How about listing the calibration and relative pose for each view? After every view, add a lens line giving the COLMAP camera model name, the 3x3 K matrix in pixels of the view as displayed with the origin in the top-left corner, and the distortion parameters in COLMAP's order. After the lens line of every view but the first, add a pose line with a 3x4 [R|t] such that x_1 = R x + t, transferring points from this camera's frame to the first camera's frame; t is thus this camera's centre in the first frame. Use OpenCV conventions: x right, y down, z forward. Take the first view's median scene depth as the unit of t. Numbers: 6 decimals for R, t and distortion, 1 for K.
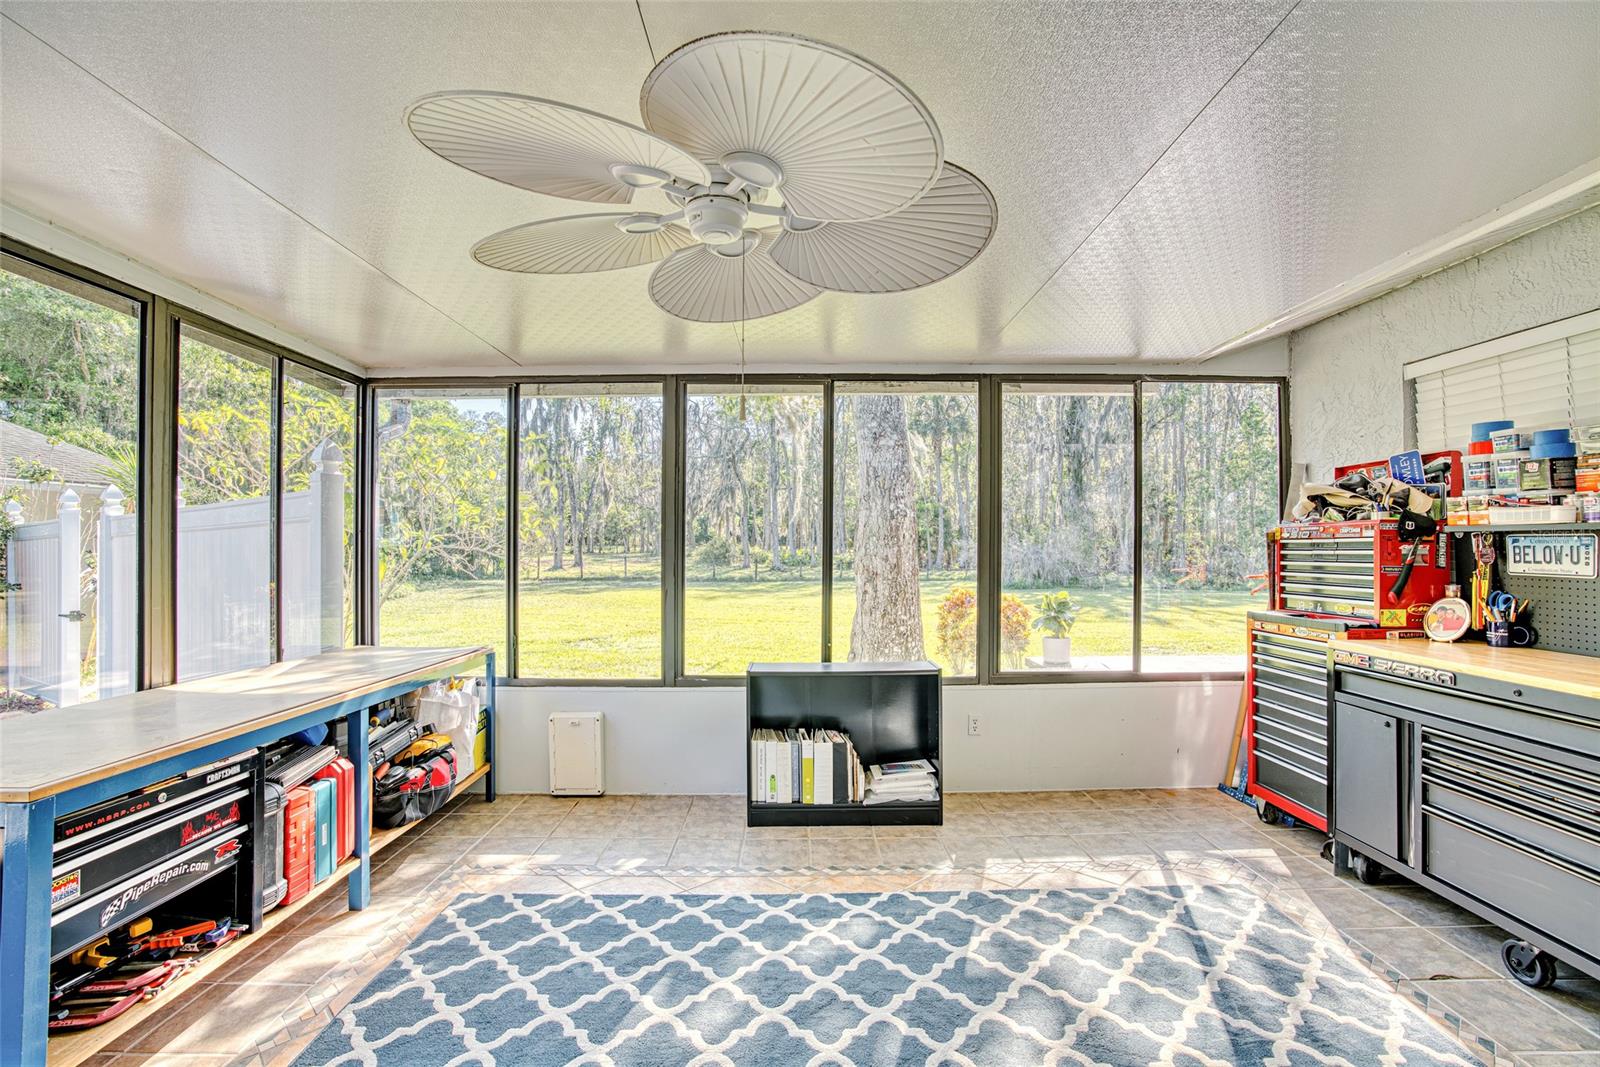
lens RADIAL K [[725.2, 0, 800.0], [0, 725.2, 533.5], [0, 0, 1]] dist [-0.074379, 0.027114]
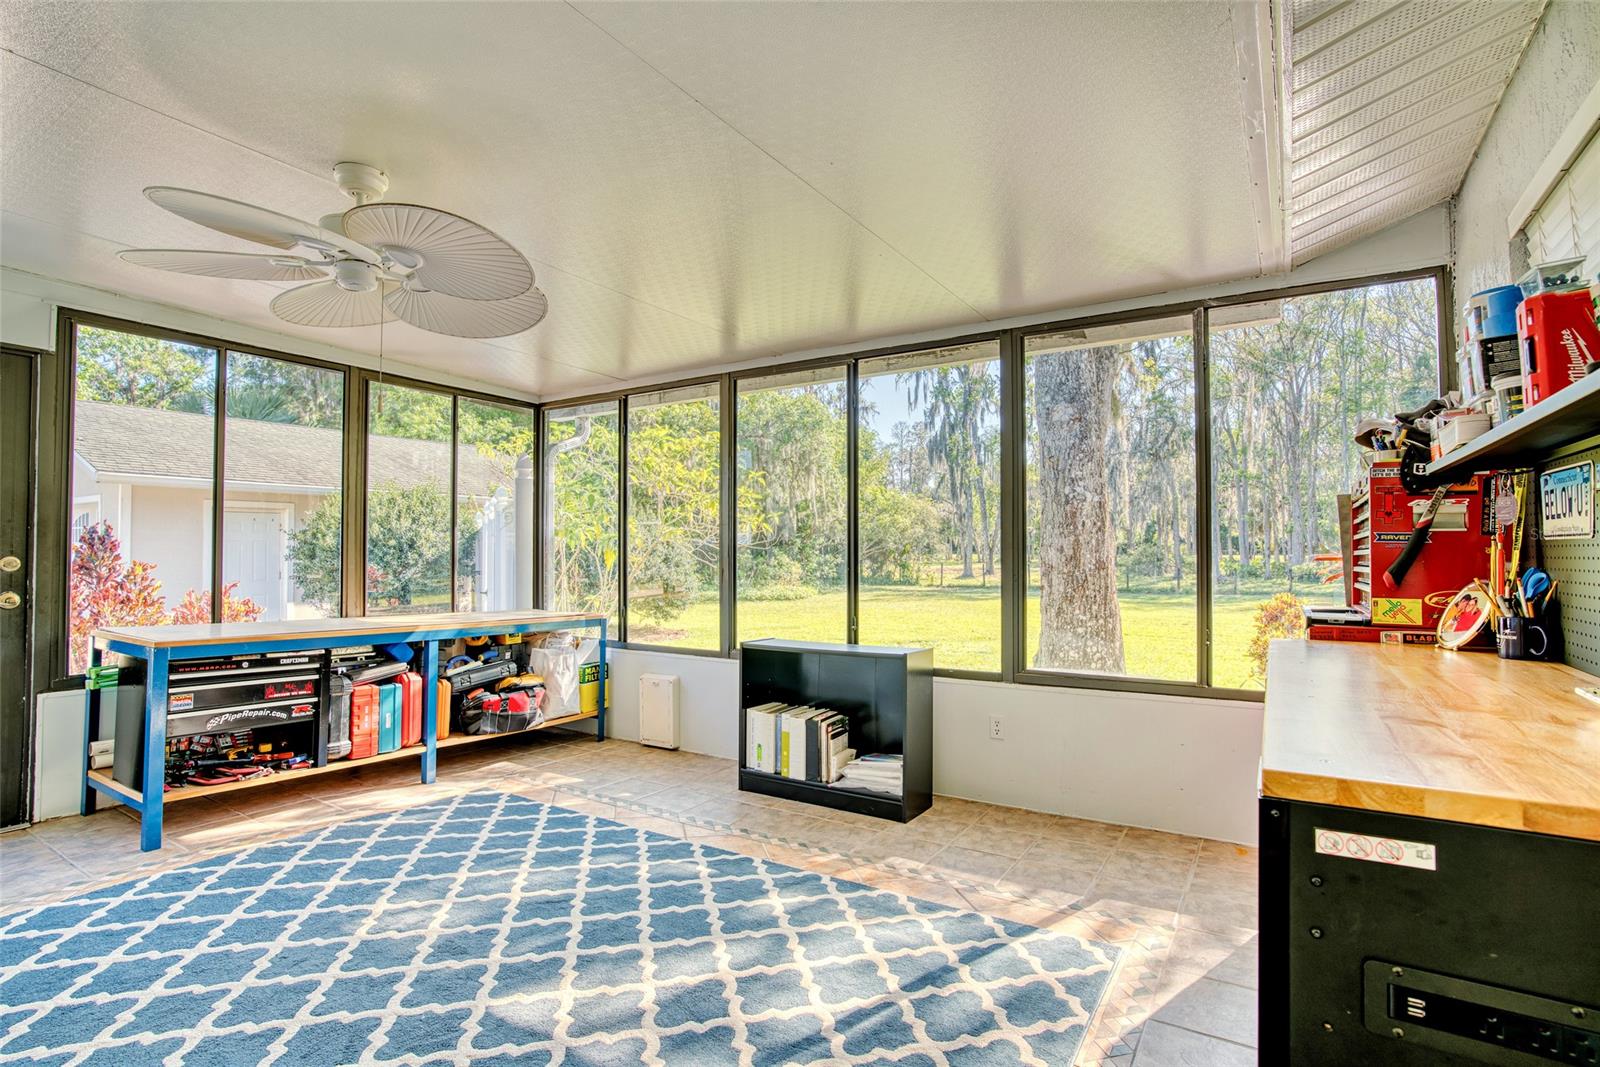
lens RADIAL K [[768.1, 0, 811.5], [0, 768.1, 531.1], [0, 0, 1]] dist [-0.095682, 0.050819]
pose [[0.847123, -0.012609, -0.531247, 0.623957], [0.005096, 0.999865, -0.015605, 0.044201], [0.531373, 0.010513, 0.847073, 0.100262]]
